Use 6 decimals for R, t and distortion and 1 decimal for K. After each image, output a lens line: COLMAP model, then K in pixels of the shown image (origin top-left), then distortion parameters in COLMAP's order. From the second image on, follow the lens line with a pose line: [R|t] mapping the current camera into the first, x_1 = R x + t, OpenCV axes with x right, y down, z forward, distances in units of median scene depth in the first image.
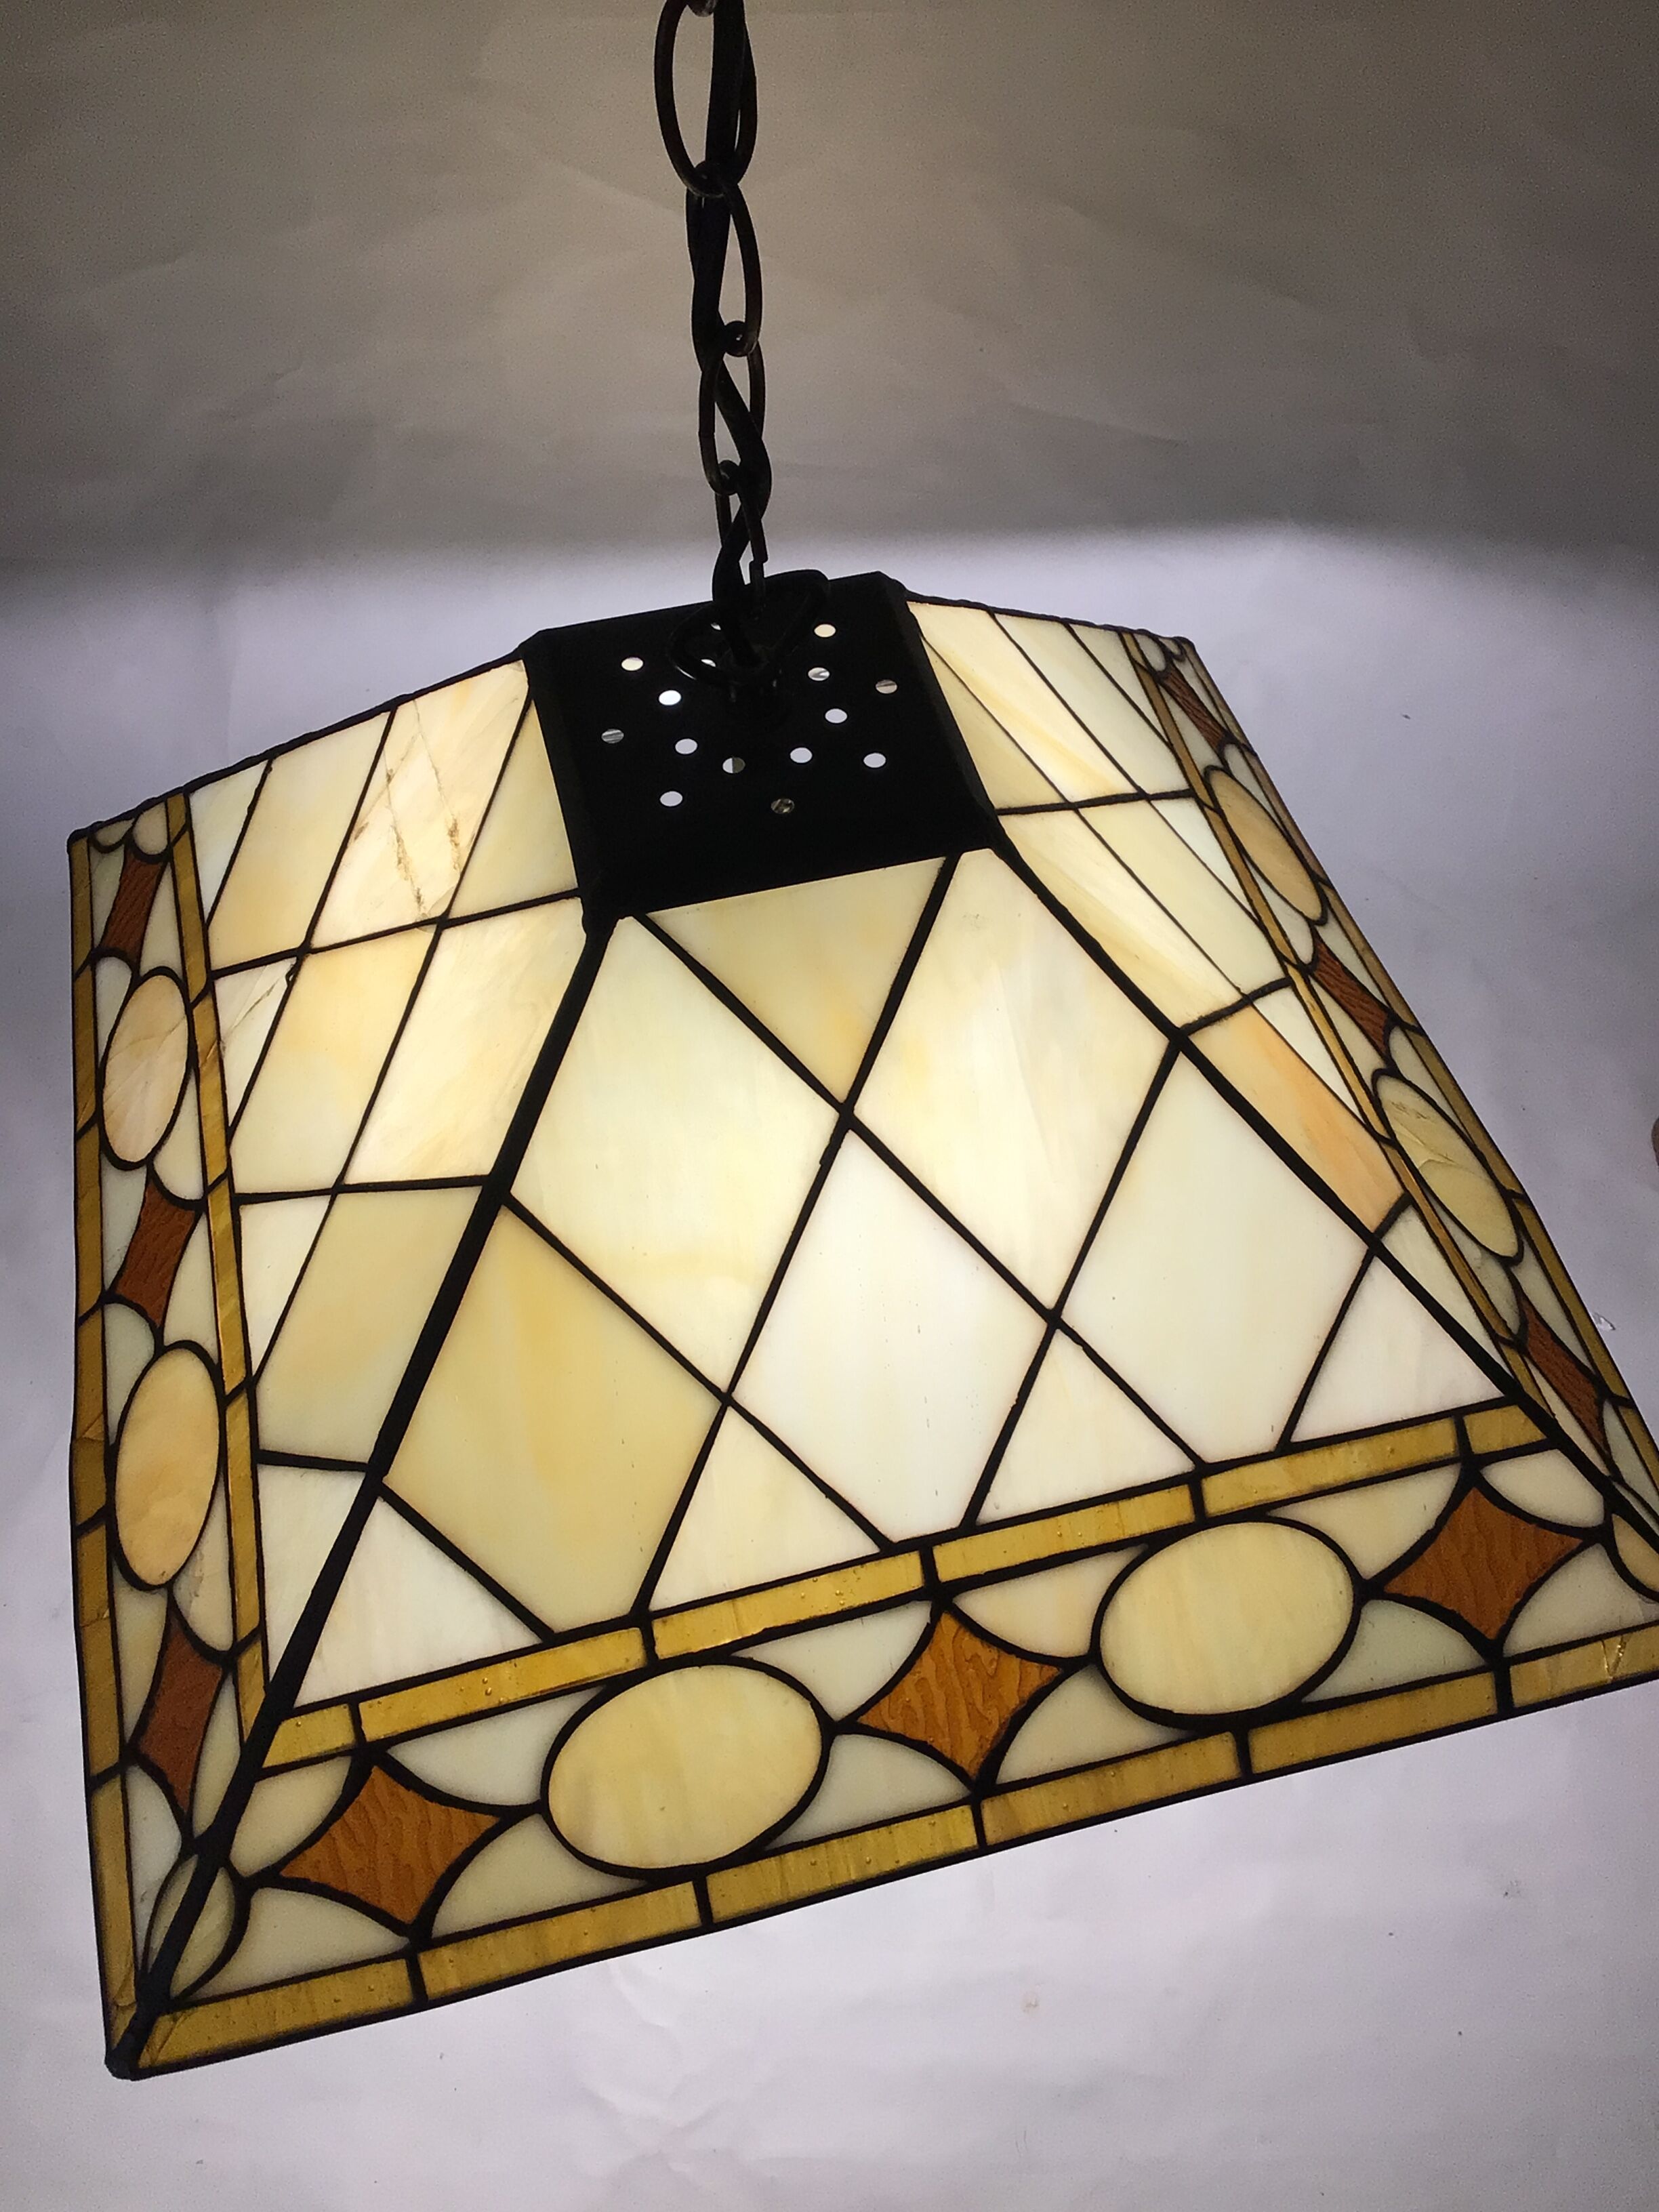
lens RADIAL K [[2018.6, 0, 853.6], [0, 2018.6, 1089.4], [0, 0, 1]] dist [0.122322, -0.264309]
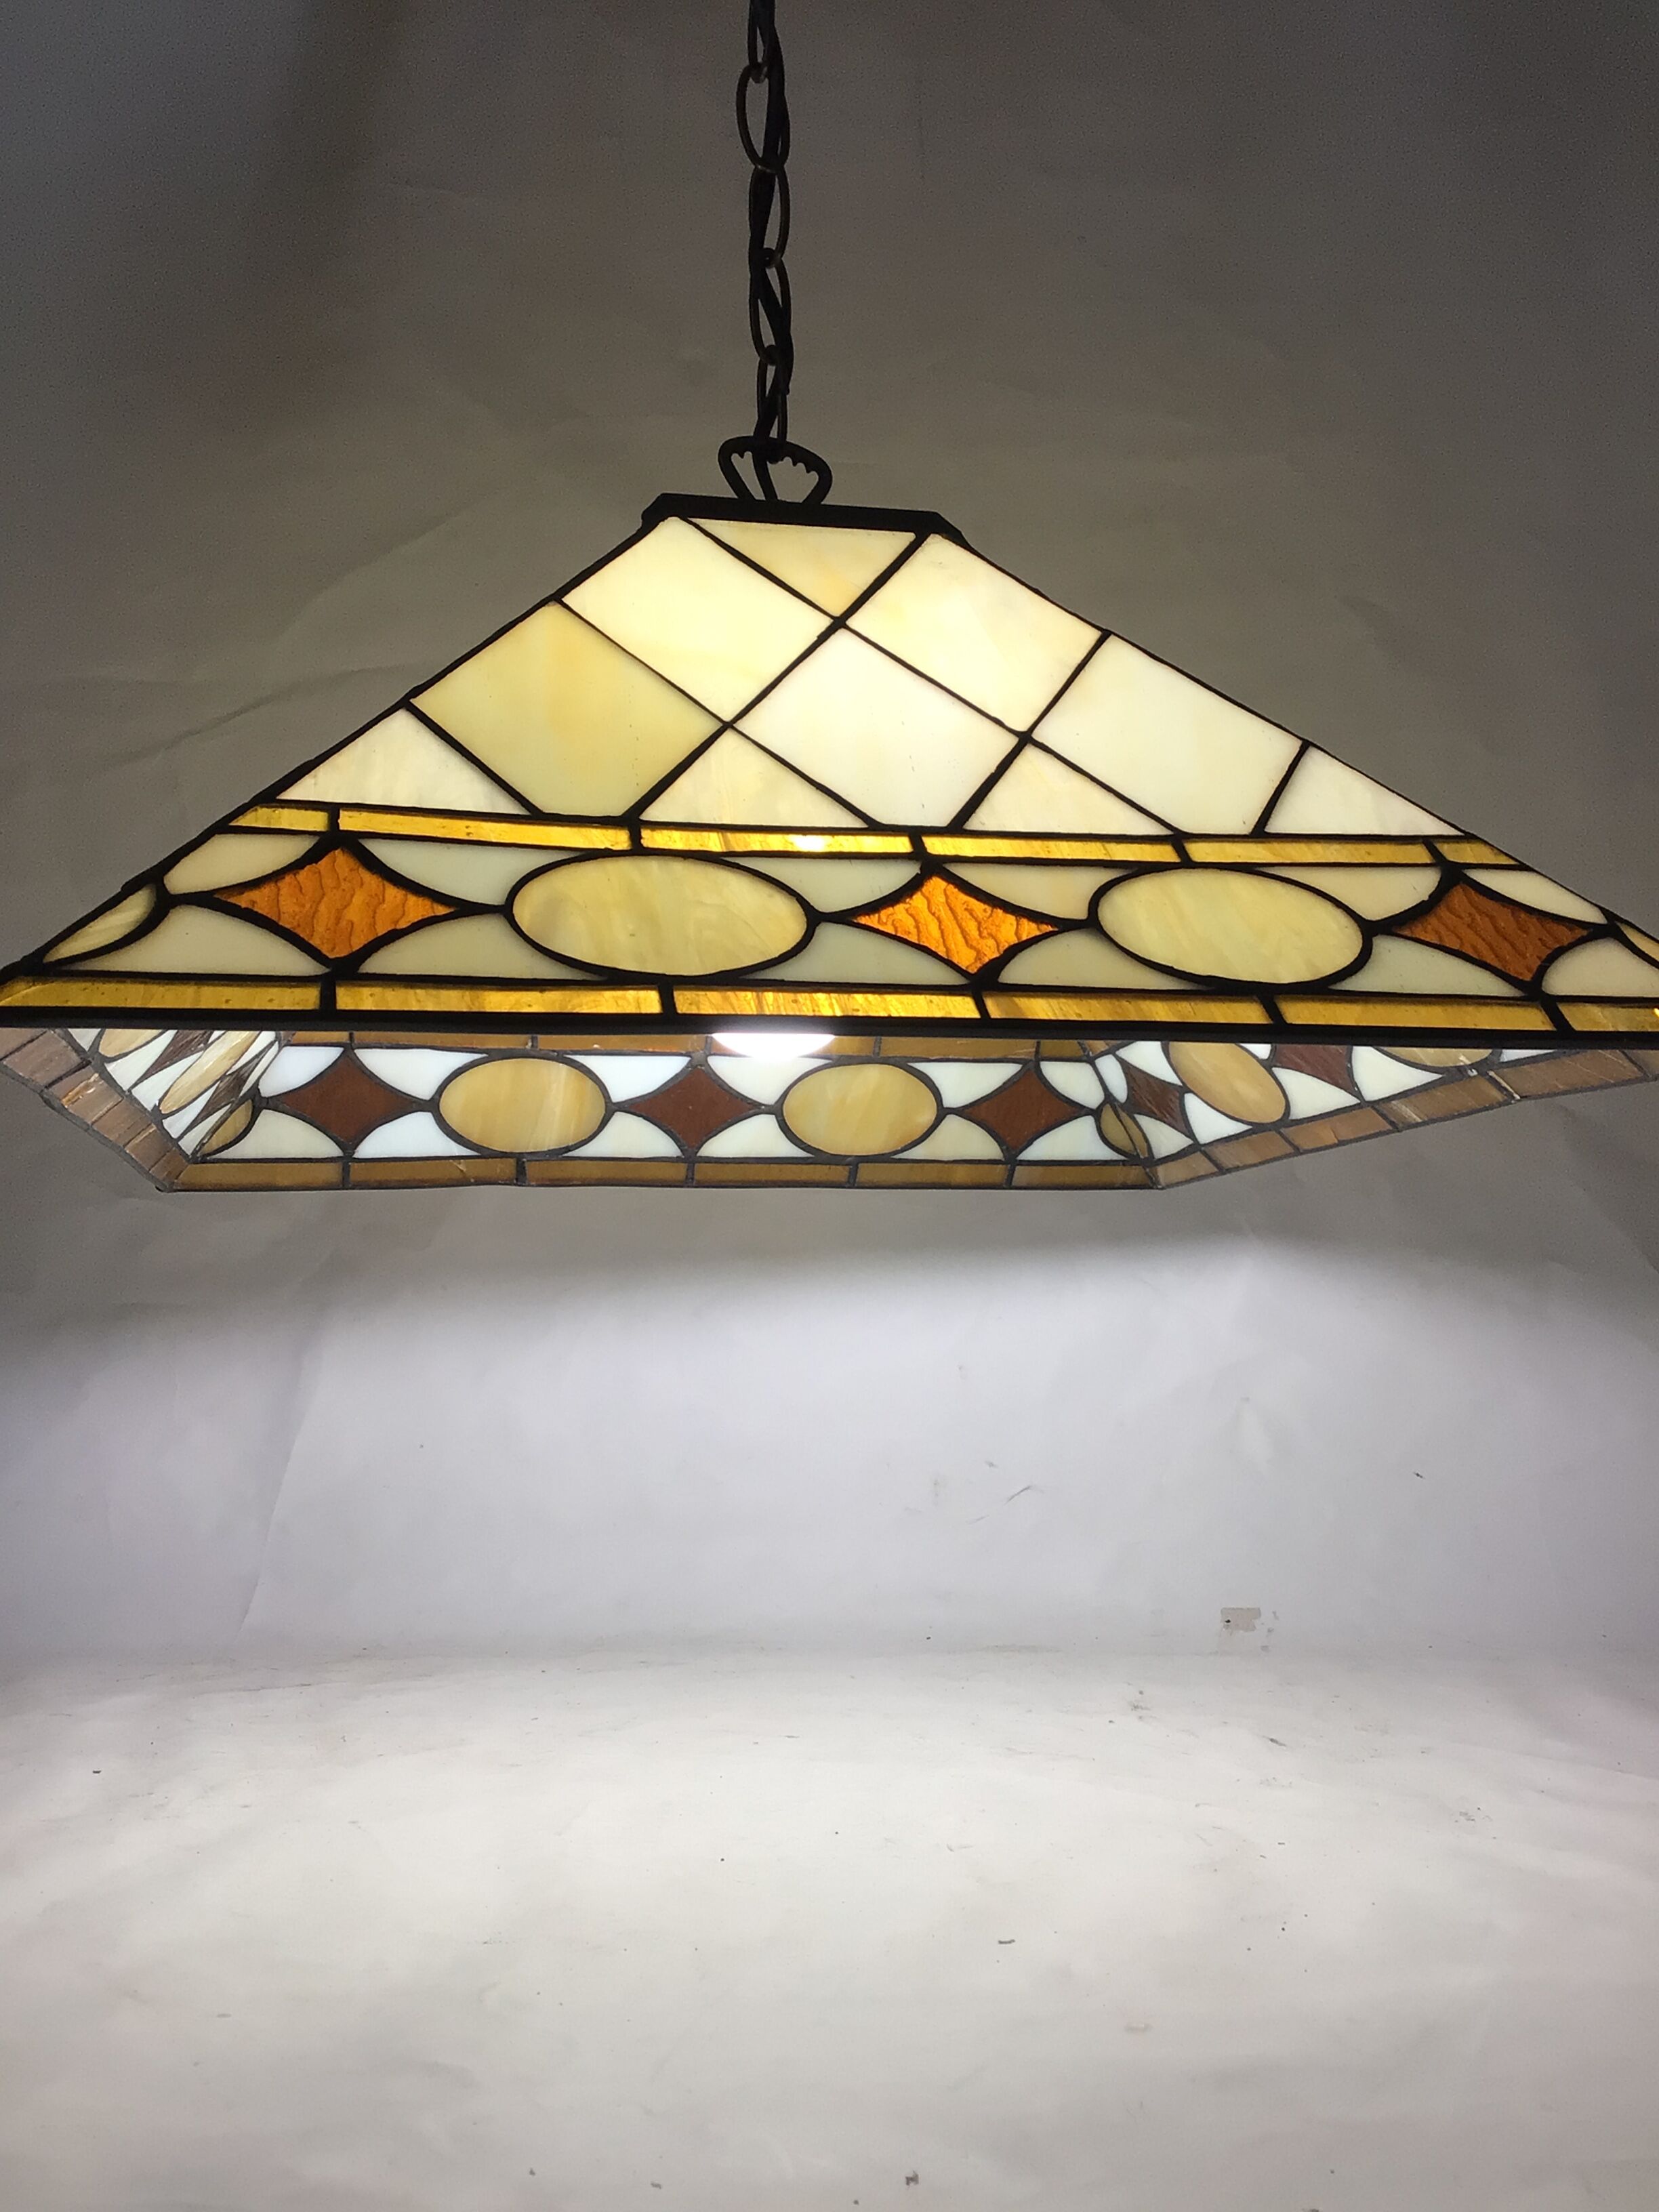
lens RADIAL K [[2018.6, 0, 853.6], [0, 2018.6, 1089.4], [0, 0, 1]] dist [0.122322, -0.264309]
pose [[0.999654, -0.018015, -0.019165, 0.022543], [-0.007137, 0.515529, -0.856843, 1.161274], [0.025316, 0.856683, 0.515222, 0.586249]]
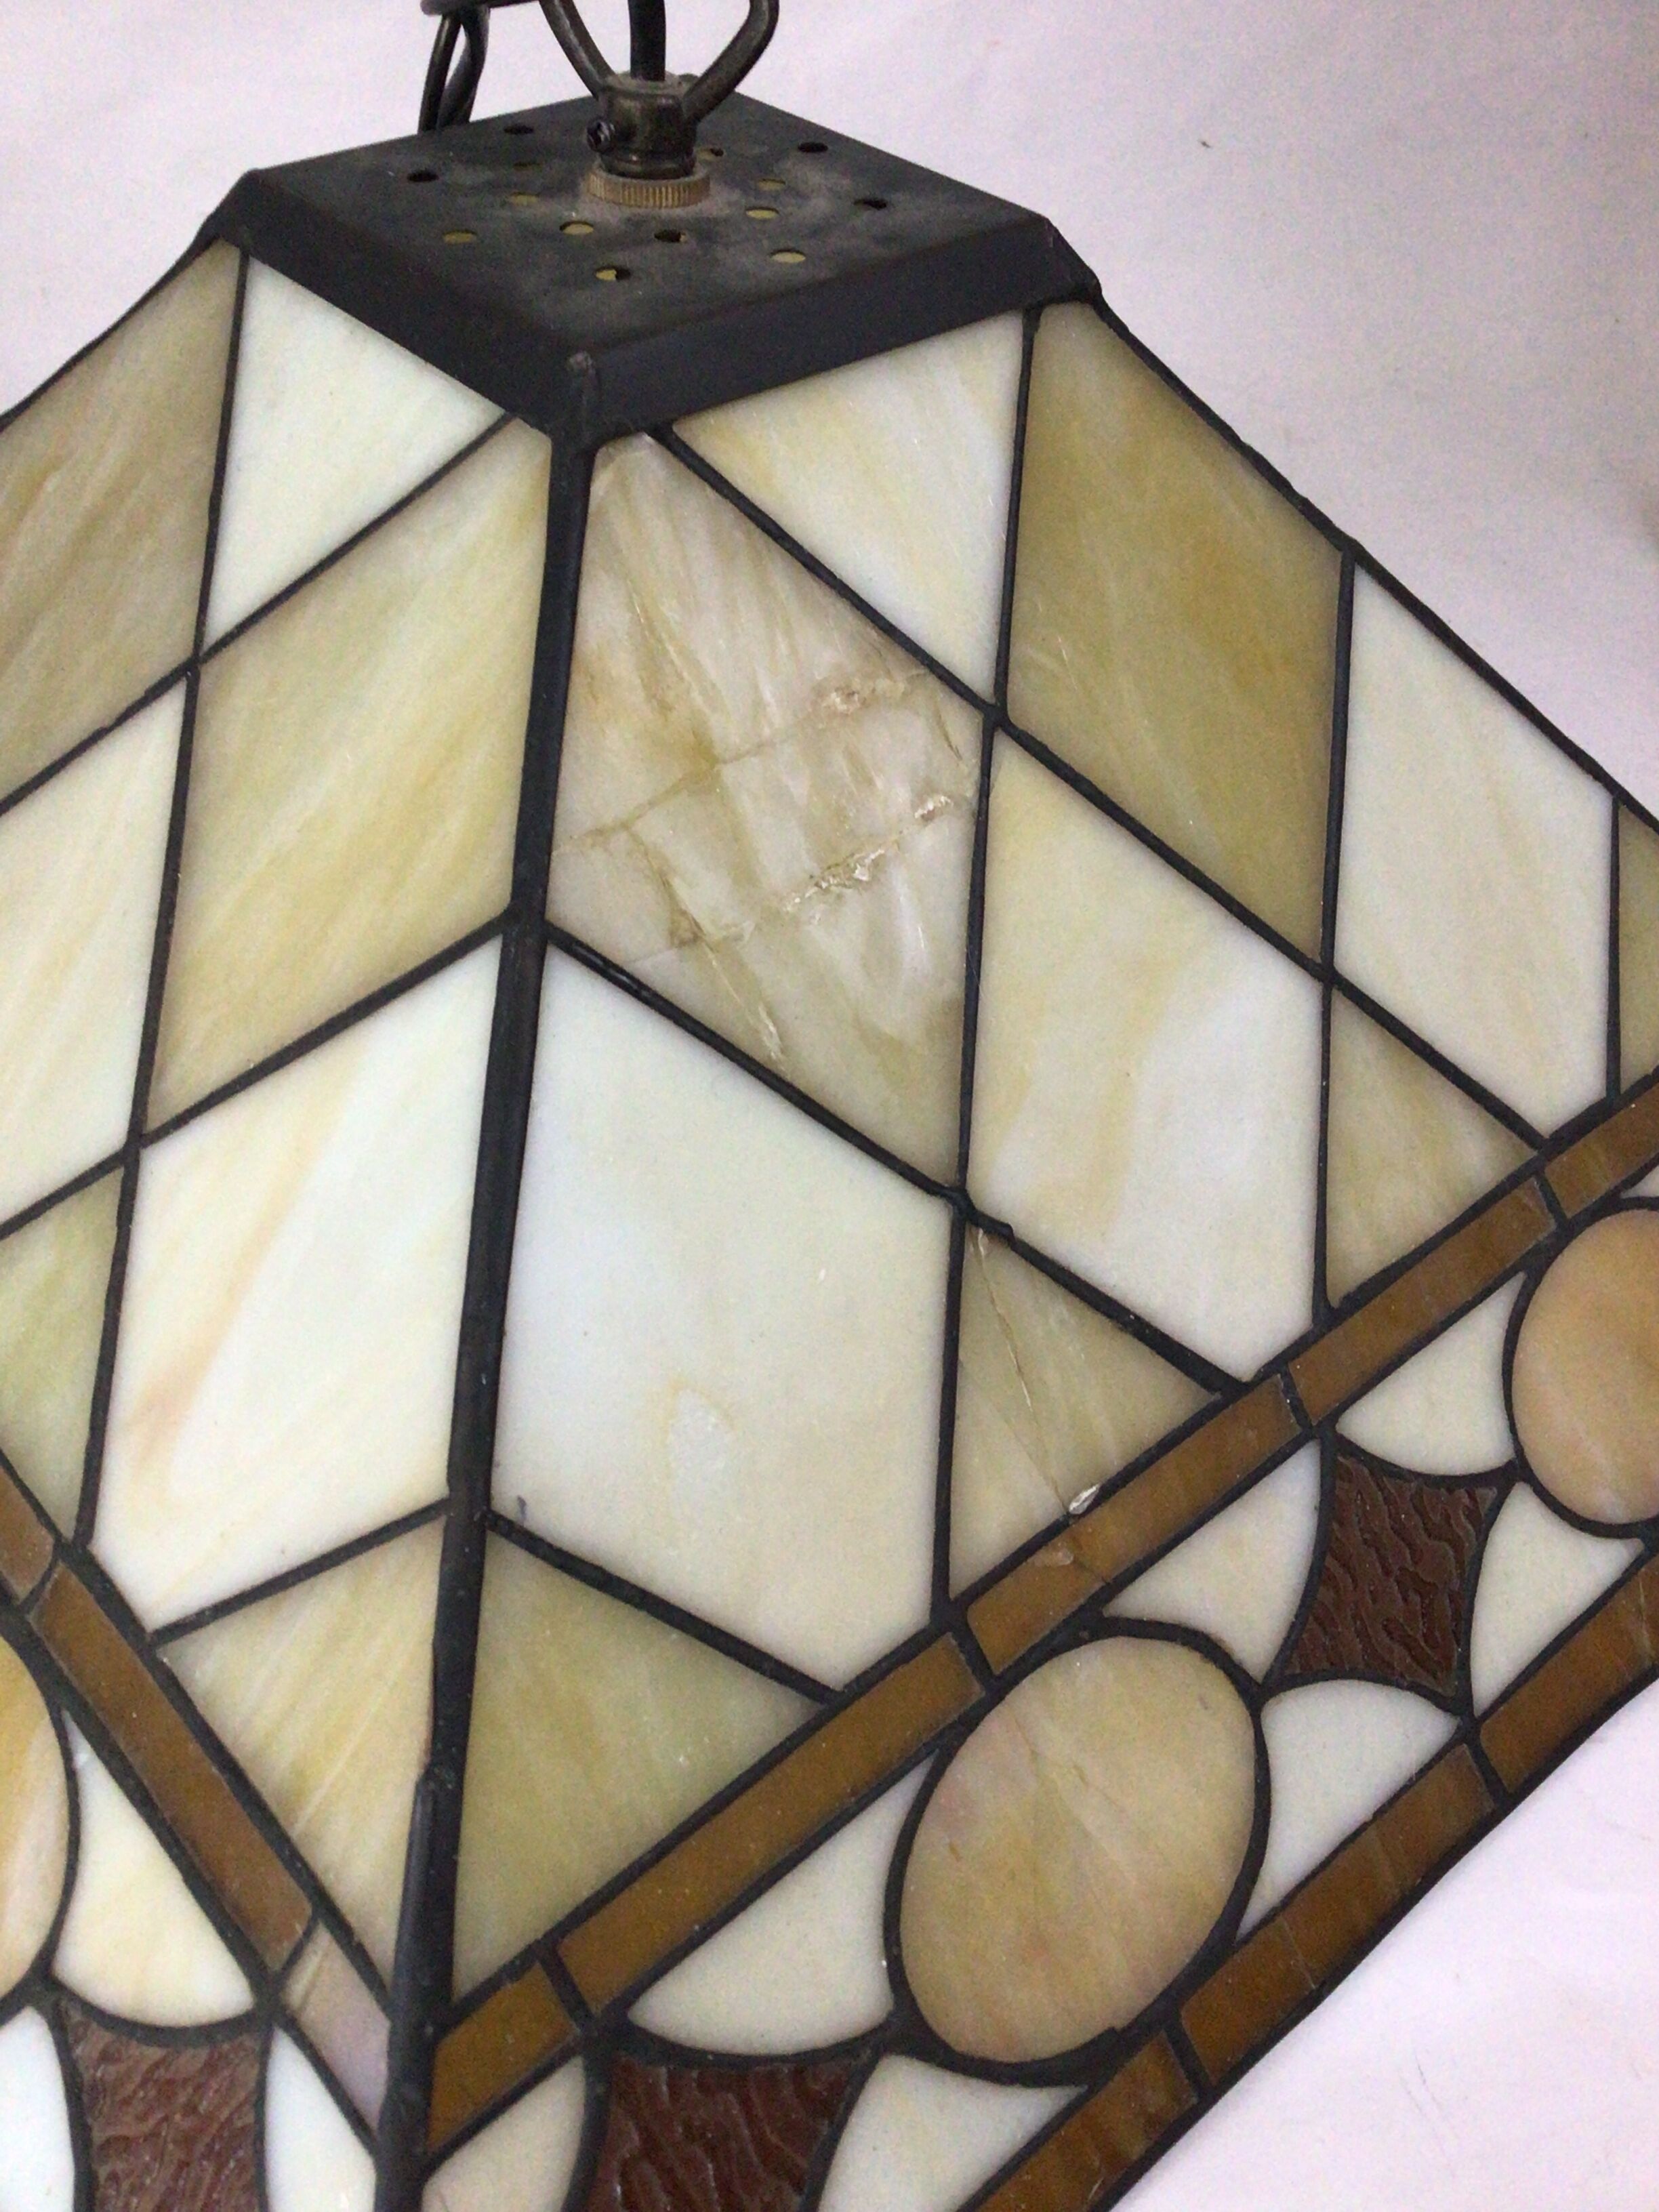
lens RADIAL K [[2018.6, 0, 853.6], [0, 2018.6, 1089.4], [0, 0, 1]] dist [0.122322, -0.264309]
pose [[0.896096, -0.265742, 0.355518, -0.287992], [0.318811, 0.942636, -0.098976, 0.163750], [-0.308822, 0.202036, 0.929414, 0.429608]]
